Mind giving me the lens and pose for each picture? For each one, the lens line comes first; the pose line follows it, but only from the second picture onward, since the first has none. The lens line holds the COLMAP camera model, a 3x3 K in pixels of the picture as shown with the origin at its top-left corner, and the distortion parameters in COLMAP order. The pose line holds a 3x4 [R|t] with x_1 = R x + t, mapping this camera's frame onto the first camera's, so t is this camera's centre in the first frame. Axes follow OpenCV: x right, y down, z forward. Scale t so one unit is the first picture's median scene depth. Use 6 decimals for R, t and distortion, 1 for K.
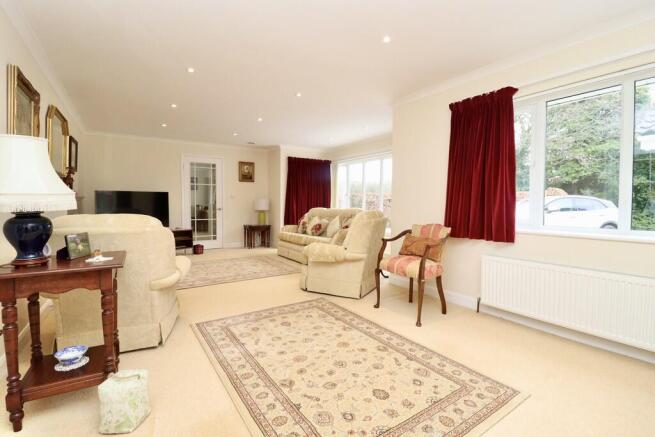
lens RADIAL K [[303.7, 0, 325.4], [0, 303.7, 214.2], [0, 0, 1]] dist [-0.001269, -0.012190]
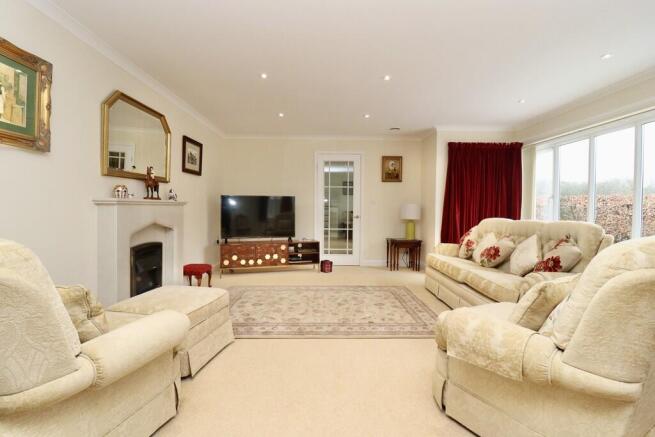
lens RADIAL K [[303.7, 0, 325.4], [0, 303.7, 214.2], [0, 0, 1]] dist [-0.001269, -0.012190]
pose [[0.844539, 0.016301, -0.535245, 0.012414], [-0.026671, 0.999576, -0.011641, -0.013413], [0.534829, 0.024107, 0.844616, 0.297409]]
